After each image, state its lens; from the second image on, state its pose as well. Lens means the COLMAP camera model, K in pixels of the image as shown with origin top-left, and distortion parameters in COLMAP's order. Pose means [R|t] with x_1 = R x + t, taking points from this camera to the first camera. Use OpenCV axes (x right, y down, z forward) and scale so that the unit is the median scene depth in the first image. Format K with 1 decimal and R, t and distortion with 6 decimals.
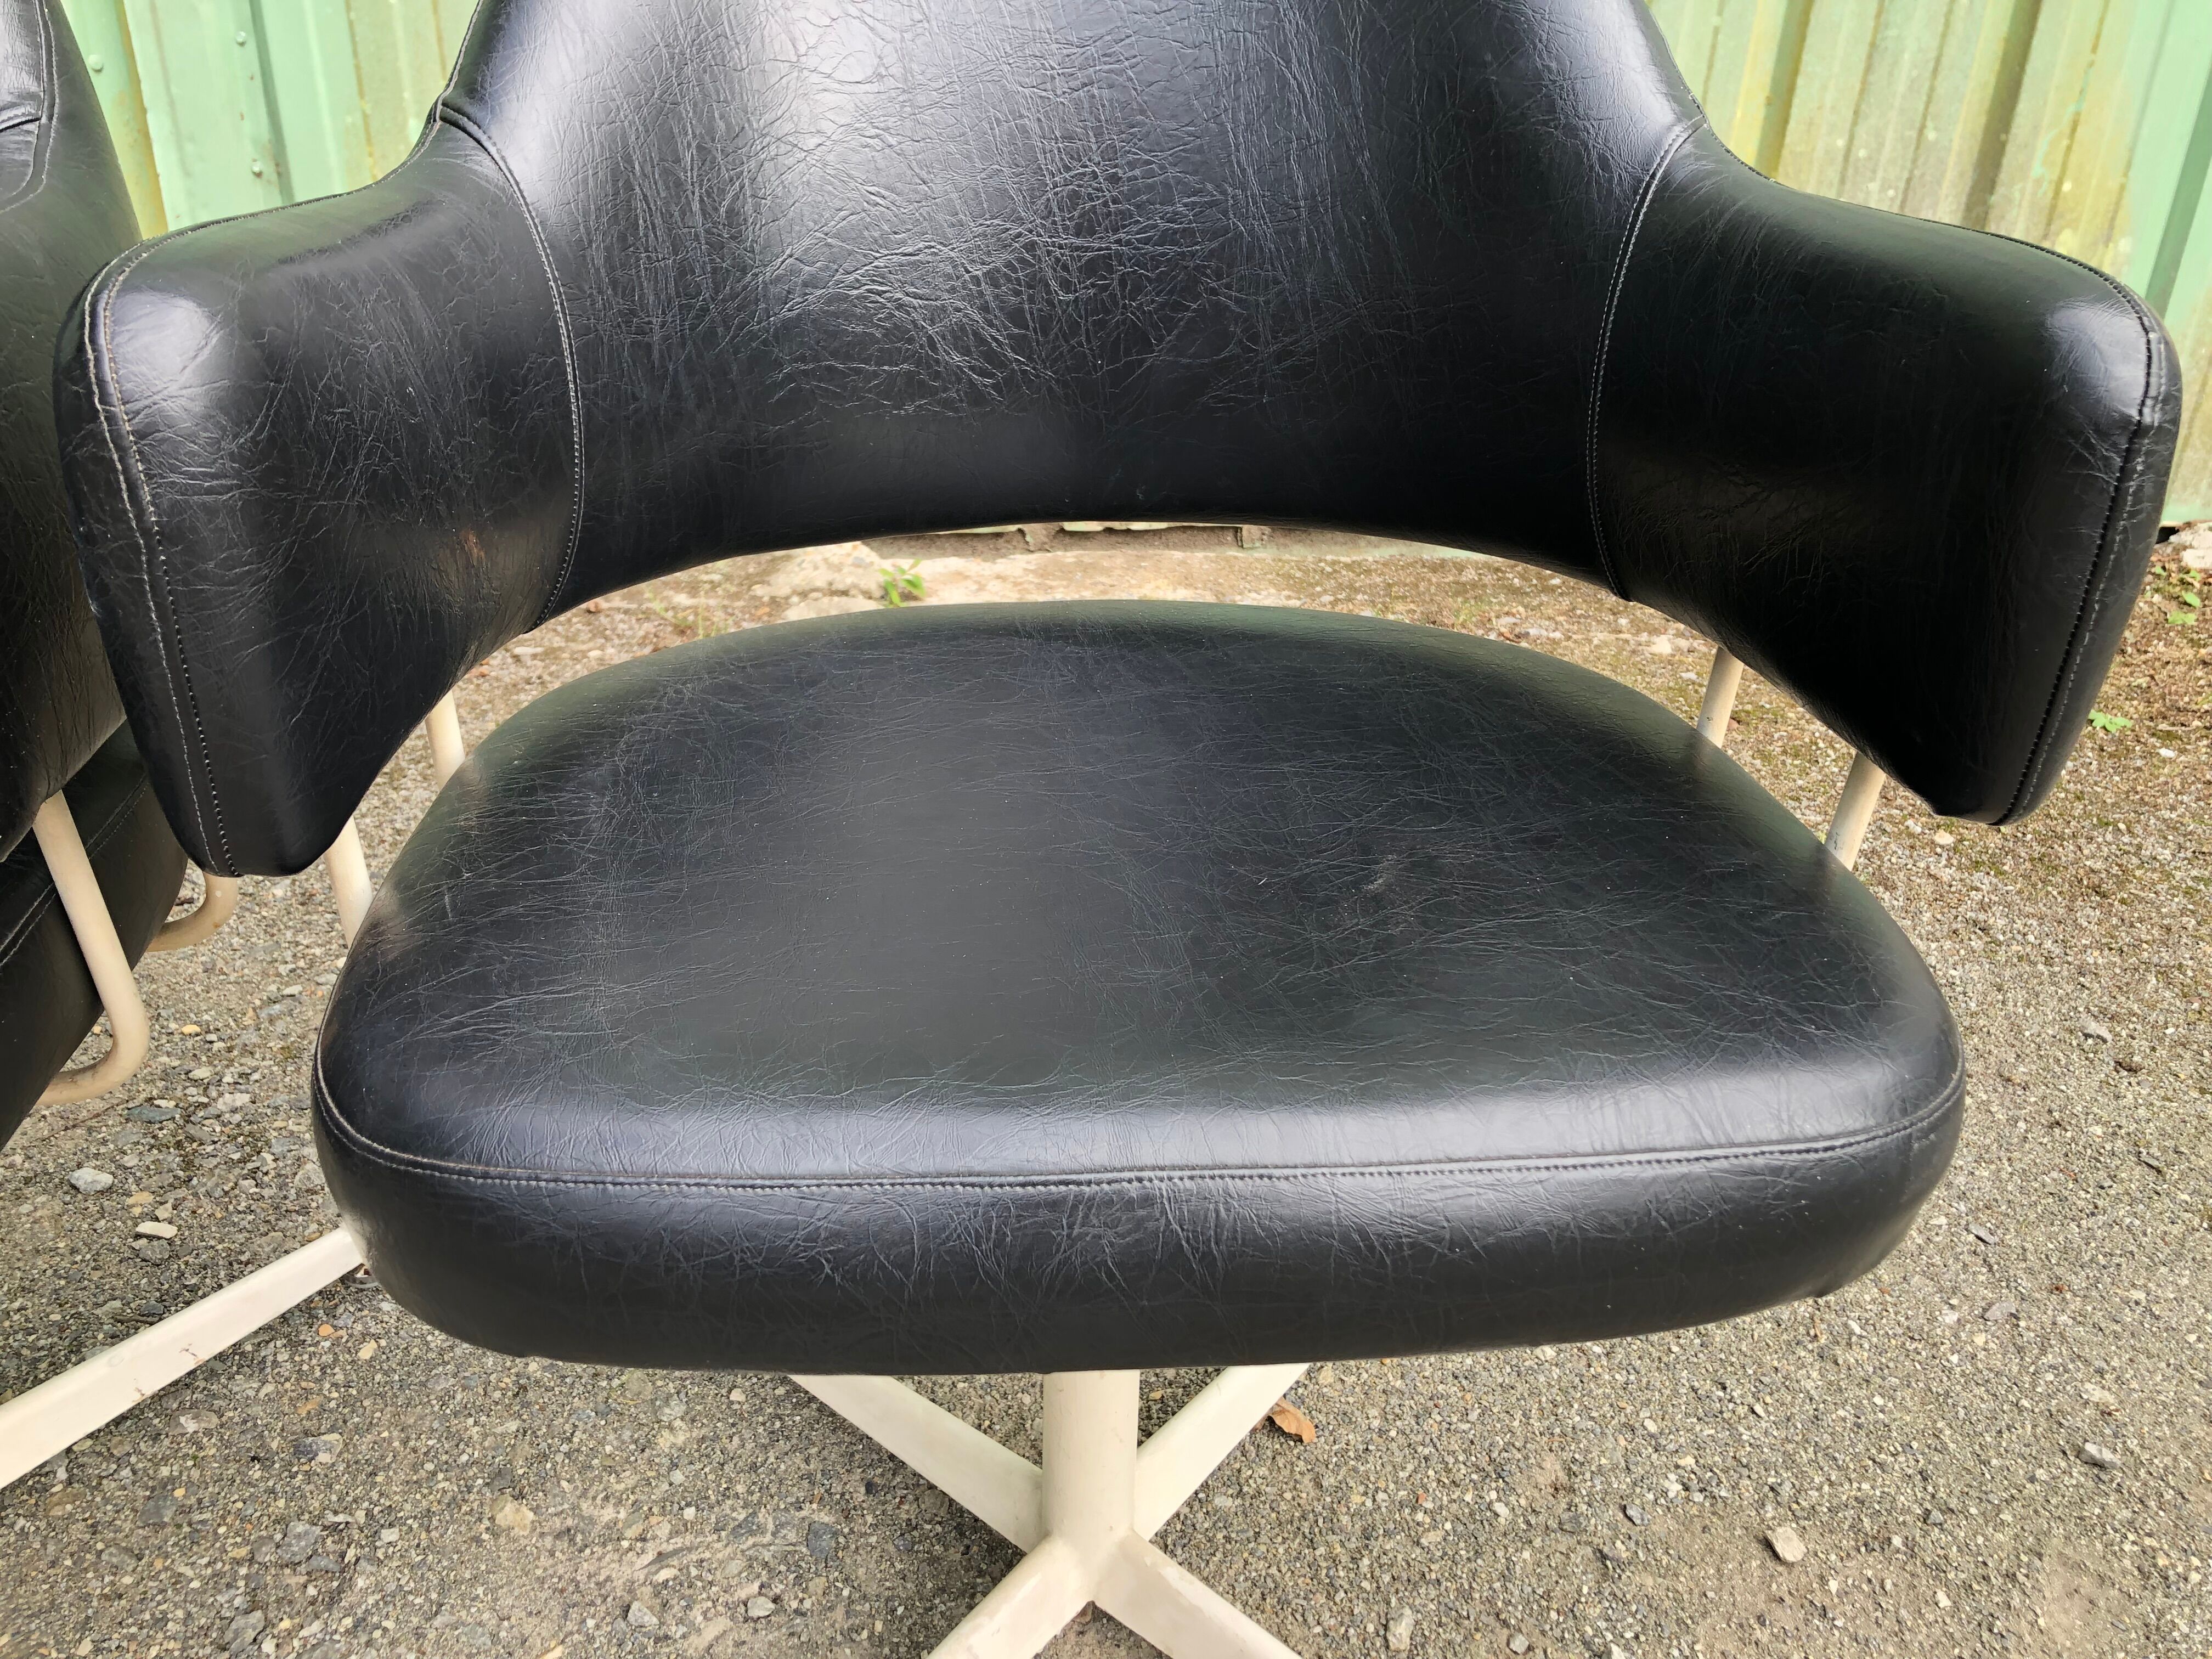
lens RADIAL K [[1838.4, 0, 1108.6], [0, 1838.4, 805.9], [0, 0, 1]] dist [0.015716, 0.000792]
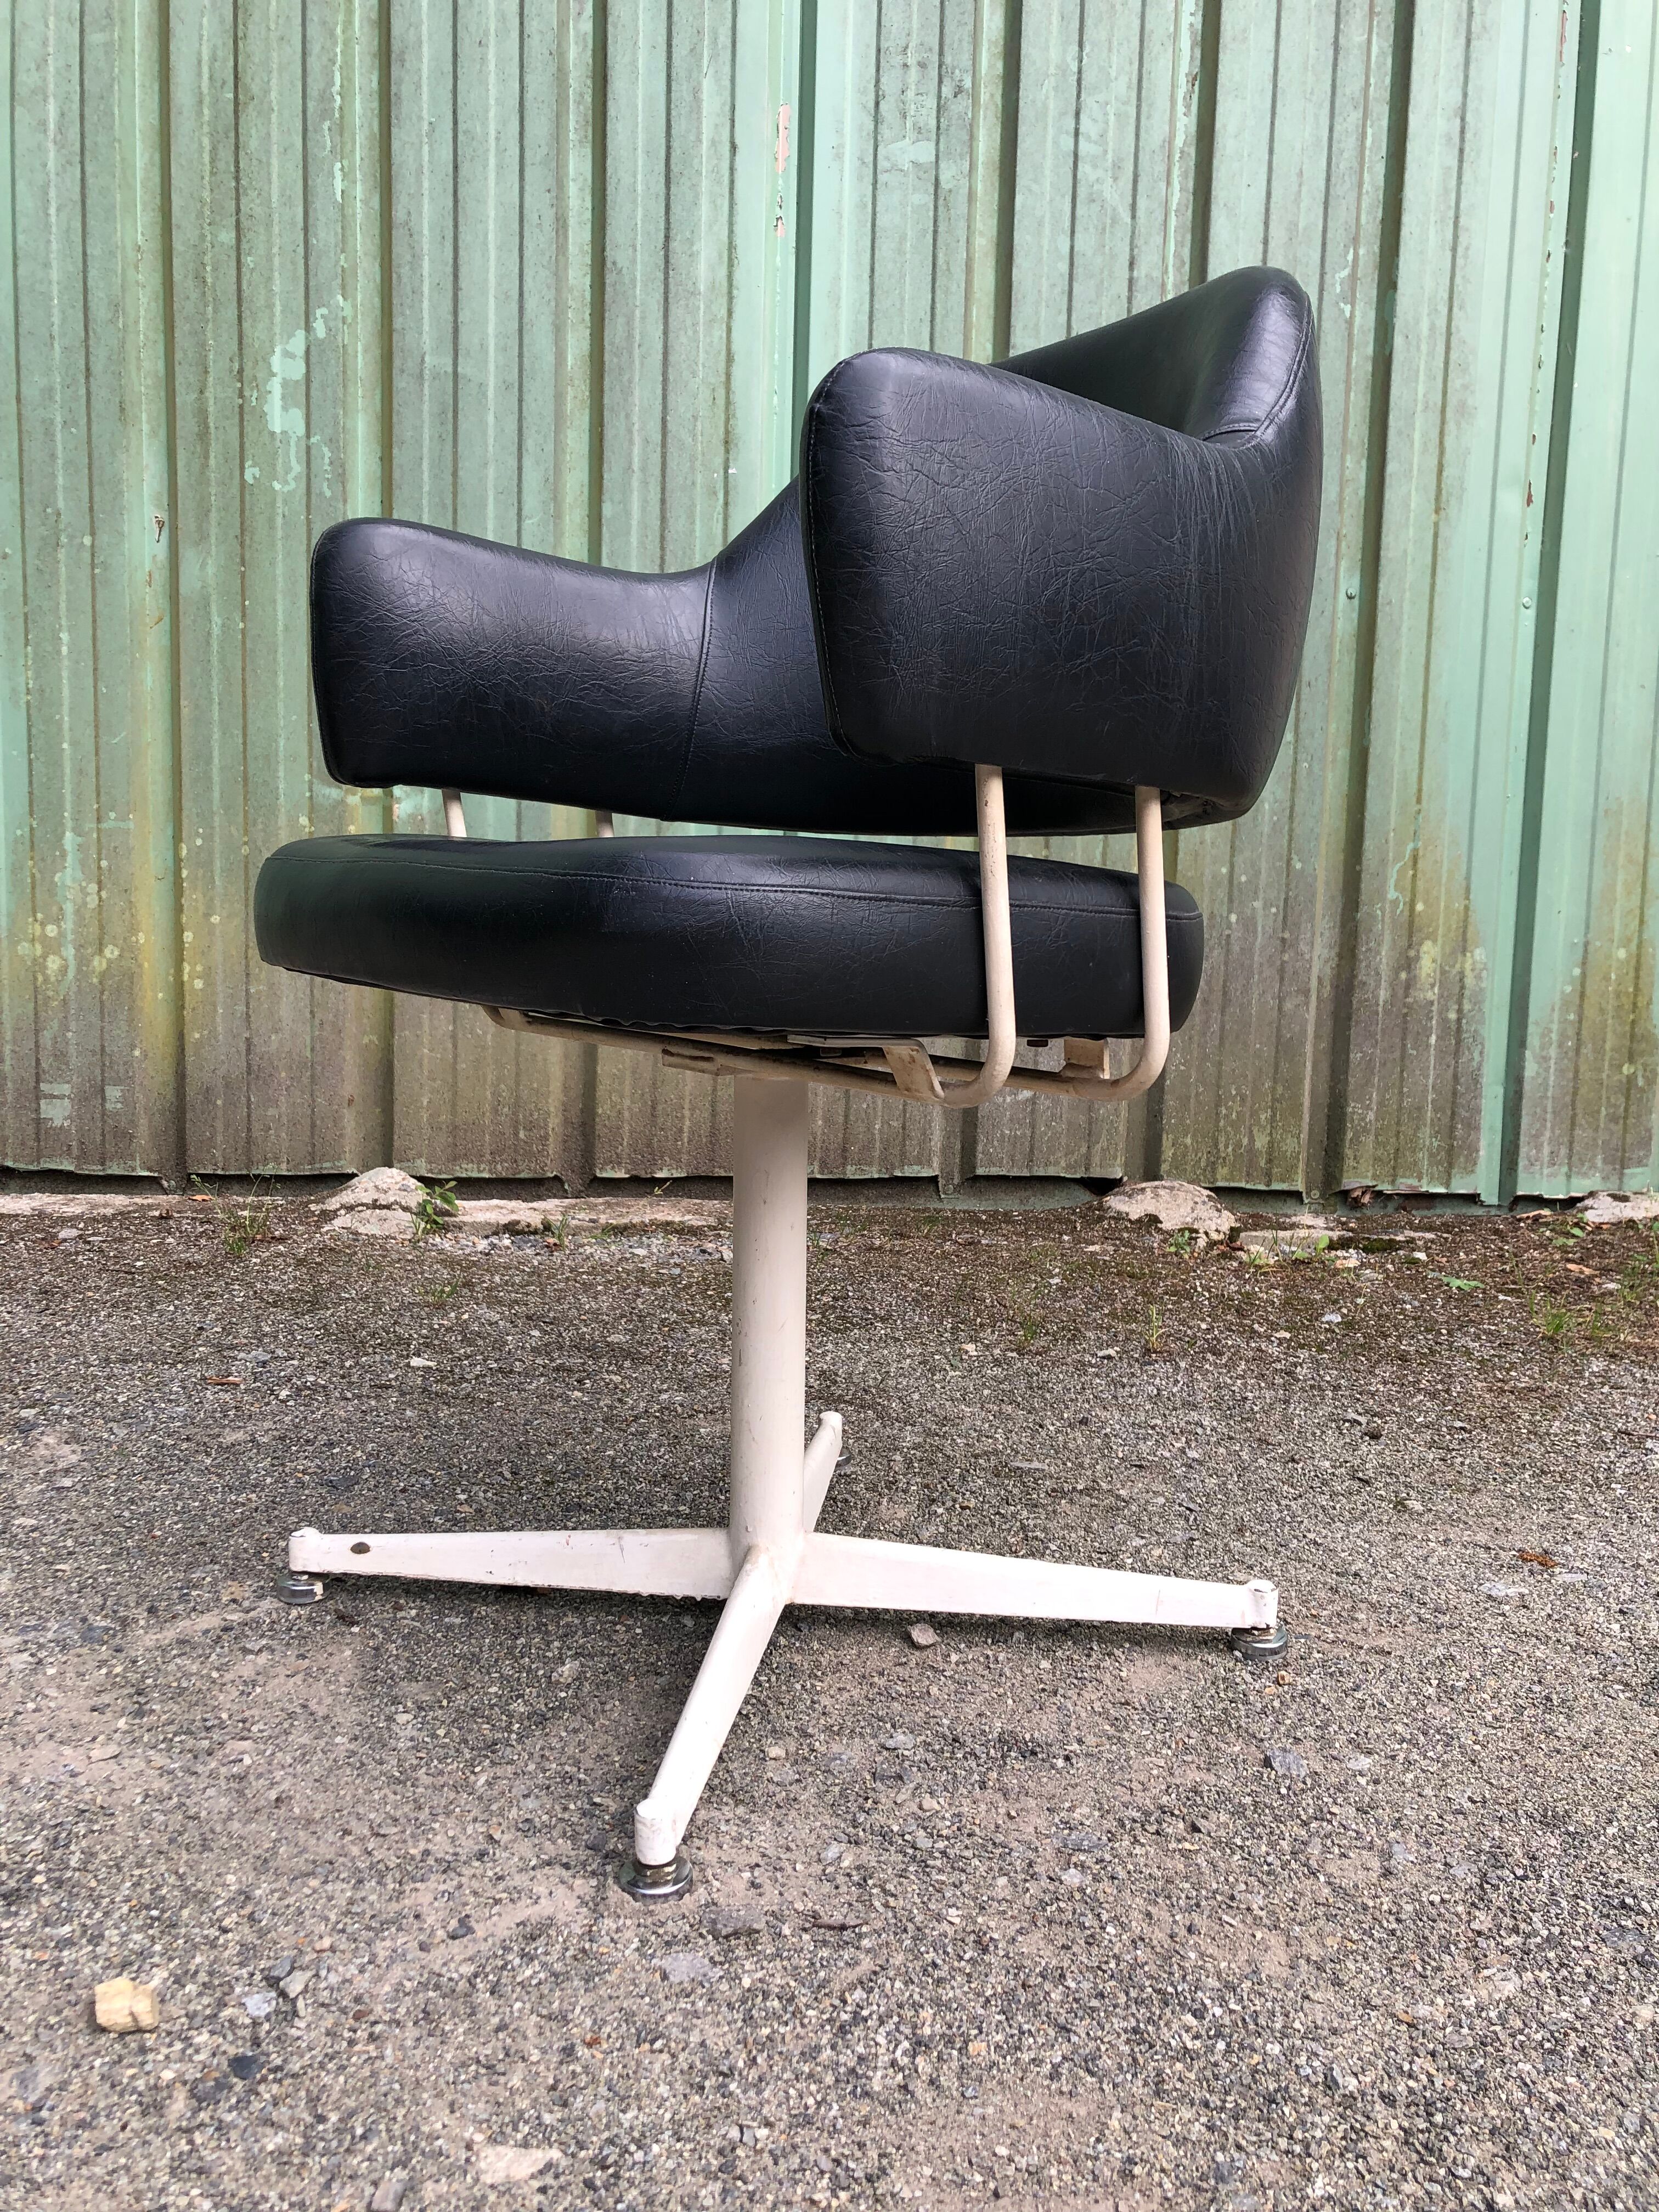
lens RADIAL K [[1838.4, 0, 866.4], [0, 1838.4, 1094.2], [0, 0, 1]] dist [0.015716, 0.000792]
pose [[0.999954, -0.006328, -0.007223, 0.333276], [0.003150, 0.926721, -0.375736, 0.506319], [0.009071, 0.375696, 0.926699, -0.196836]]
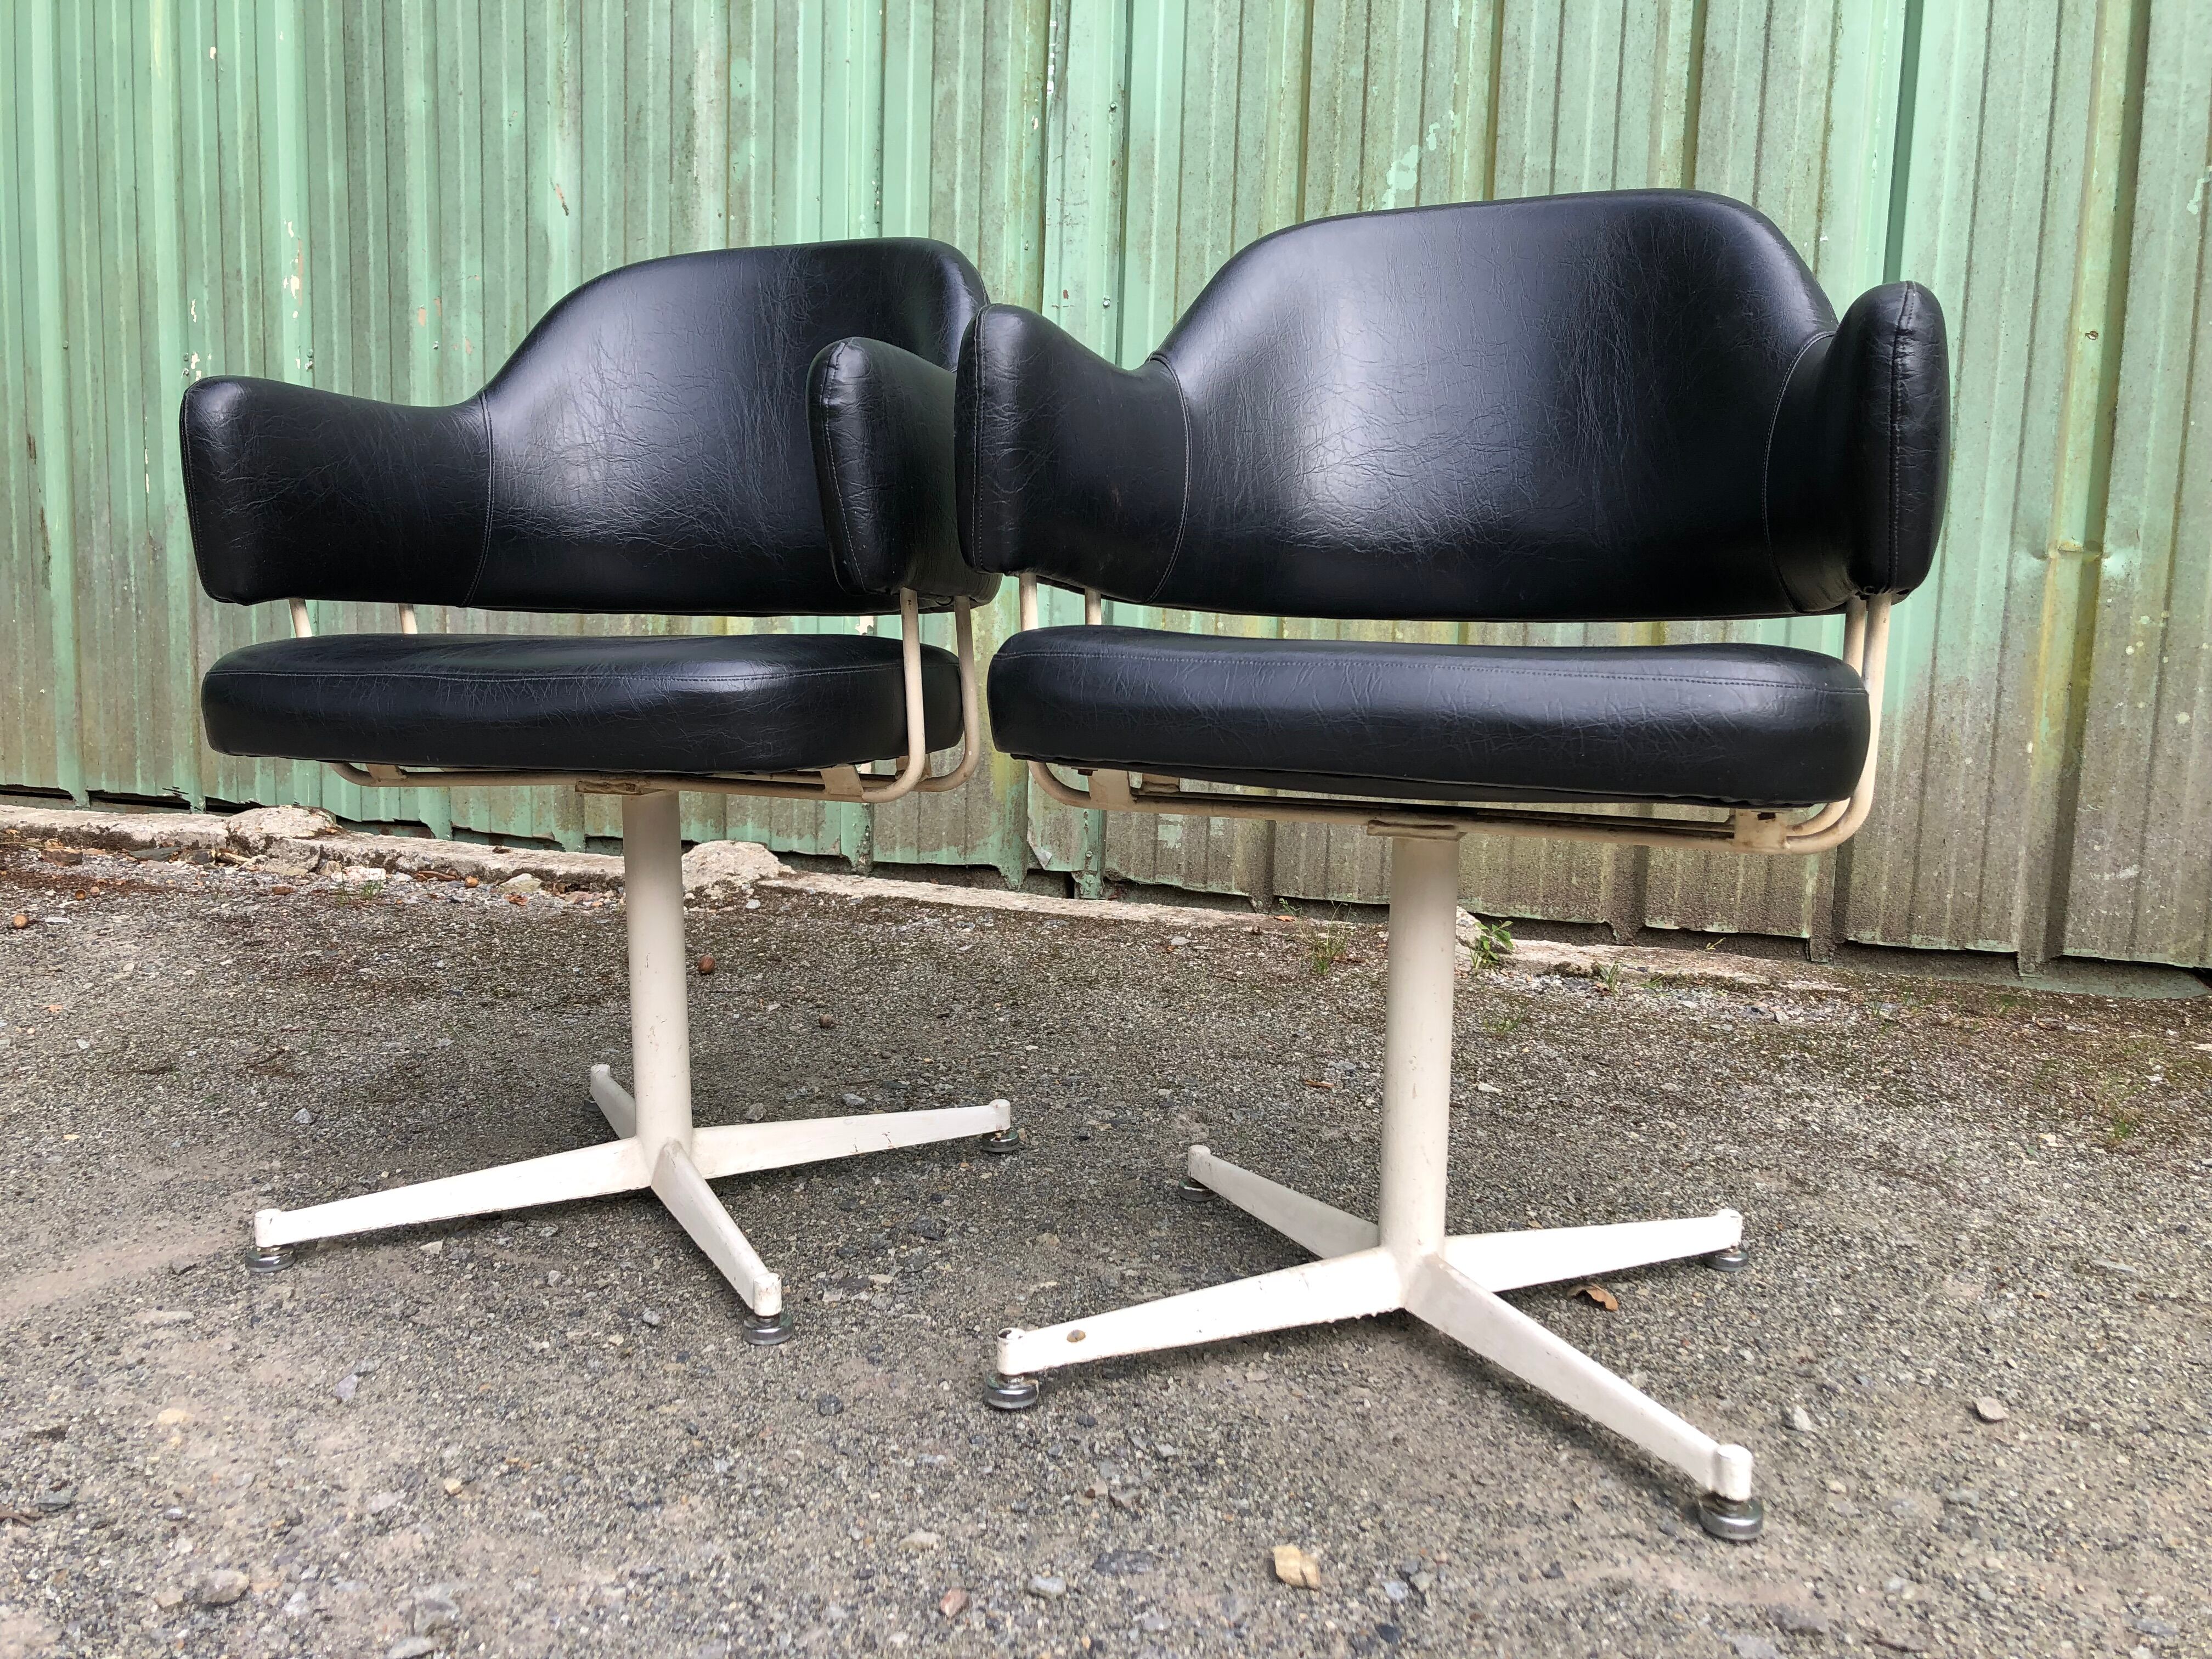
lens RADIAL K [[1838.4, 0, 1096.4], [0, 1838.4, 791.5], [0, 0, 1]] dist [0.015716, 0.000792]
pose [[0.908397, 0.040356, -0.416157, 0.315509], [-0.199634, 0.916410, -0.346900, 0.550372], [0.367371, 0.398202, 0.840520, -0.380159]]
